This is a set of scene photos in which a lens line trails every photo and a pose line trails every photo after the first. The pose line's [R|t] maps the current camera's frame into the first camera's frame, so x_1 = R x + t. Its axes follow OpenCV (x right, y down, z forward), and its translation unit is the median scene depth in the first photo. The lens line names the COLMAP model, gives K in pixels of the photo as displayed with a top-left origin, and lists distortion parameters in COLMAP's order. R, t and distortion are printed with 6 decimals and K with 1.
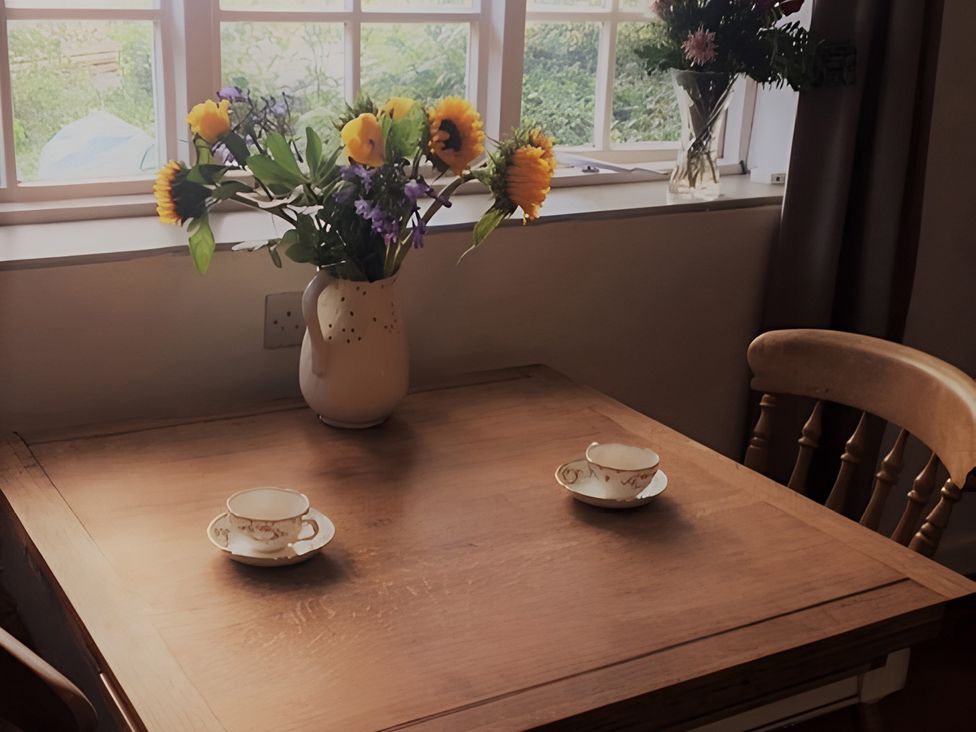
lens RADIAL K [[1266.3, 0, 488.0], [0, 1266.3, 366.0], [0, 0, 1]] dist [0.016504, 0.013564]
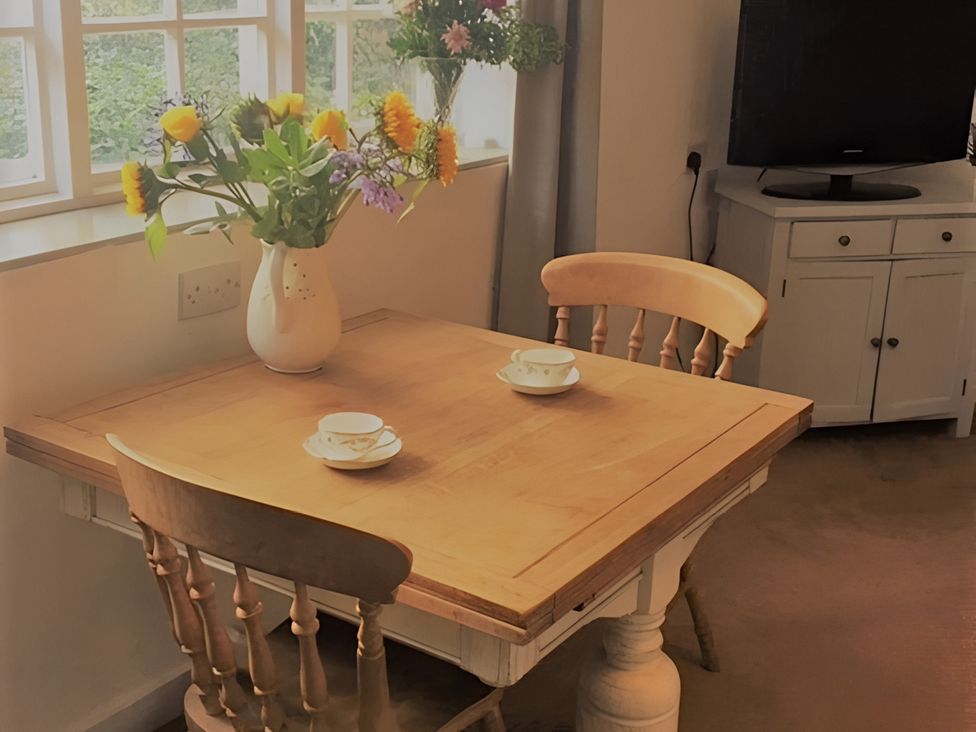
lens RADIAL K [[1267.5, 0, 488.0], [0, 1267.5, 366.0], [0, 0, 1]] dist [-0.027825, -0.081801]
pose [[0.903411, -0.144155, 0.403817, -0.421419], [0.135188, 0.989517, 0.050799, 0.005769], [-0.406907, 0.008699, 0.913428, -0.157578]]
